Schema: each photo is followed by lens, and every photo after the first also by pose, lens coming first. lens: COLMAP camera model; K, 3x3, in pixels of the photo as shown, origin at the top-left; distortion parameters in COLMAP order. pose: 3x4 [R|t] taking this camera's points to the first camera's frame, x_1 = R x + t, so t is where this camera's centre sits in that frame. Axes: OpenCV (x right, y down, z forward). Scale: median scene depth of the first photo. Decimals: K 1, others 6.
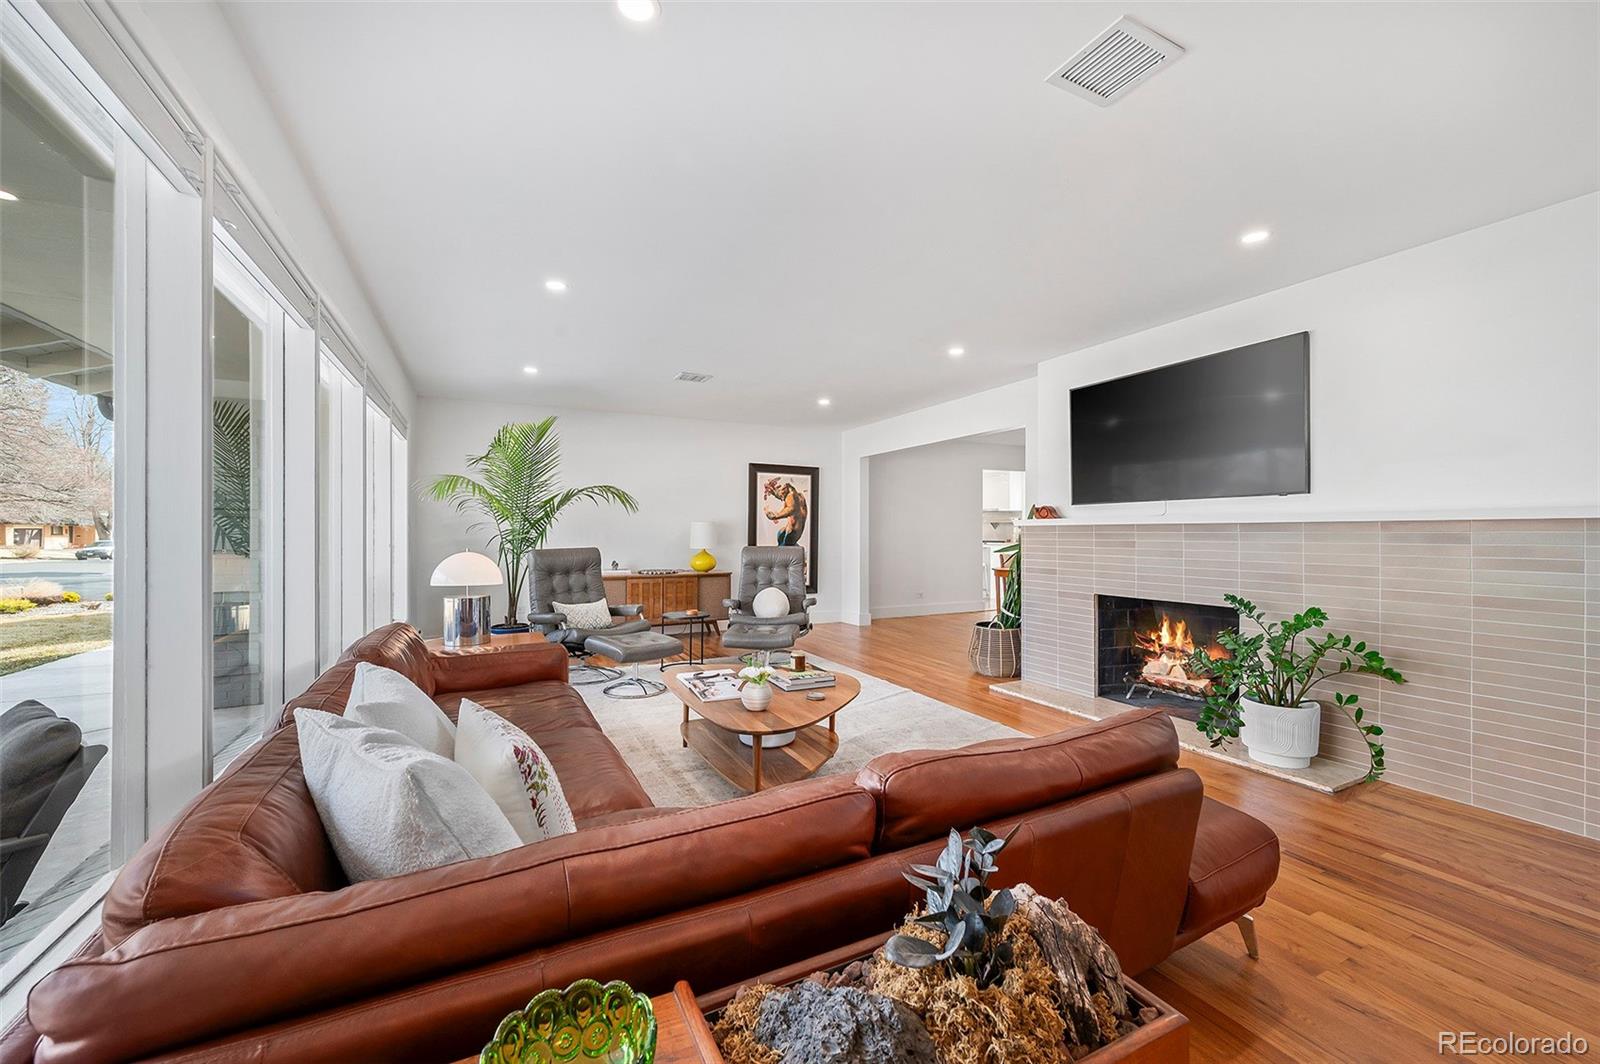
lens RADIAL K [[629.2, 0, 809.3], [0, 629.2, 532.7], [0, 0, 1]] dist [-0.001869, -0.000114]
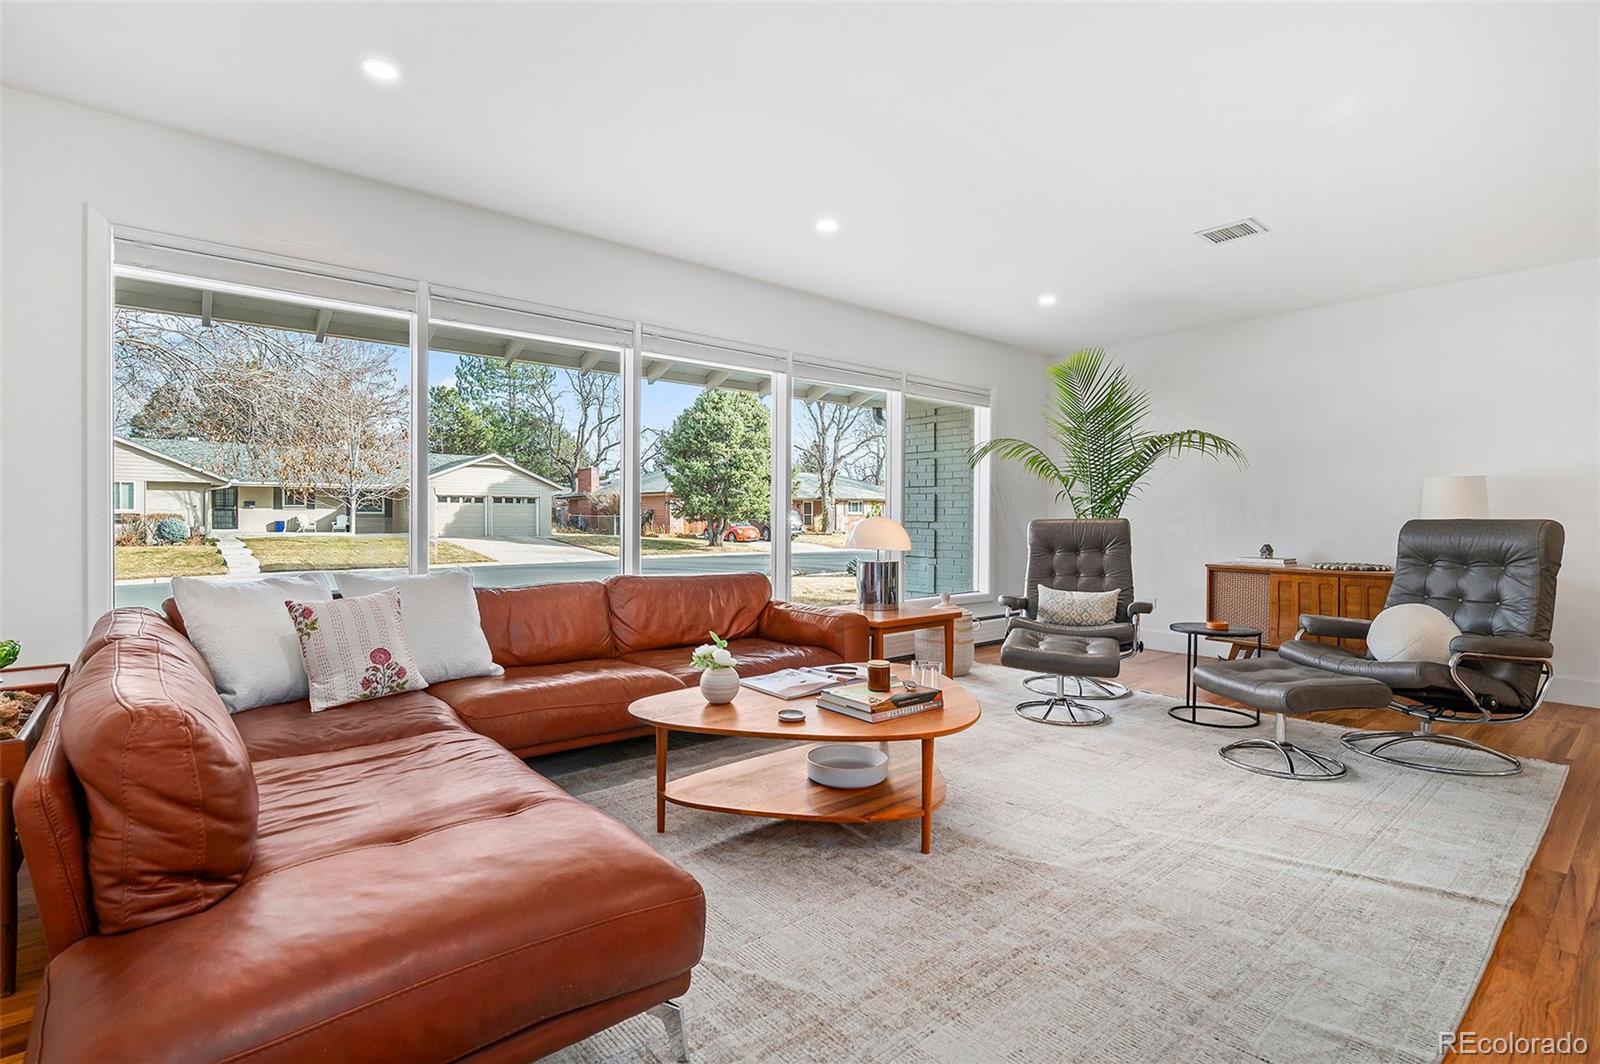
lens RADIAL K [[759.9, 0, 799.8], [0, 759.9, 529.7], [0, 0, 1]] dist [-0.002311, -0.000082]
pose [[0.224683, 0.014199, -0.974328, 0.445091], [-0.004821, 0.999898, 0.013460, 0.027875], [0.974420, 0.001673, 0.224729, 0.461543]]
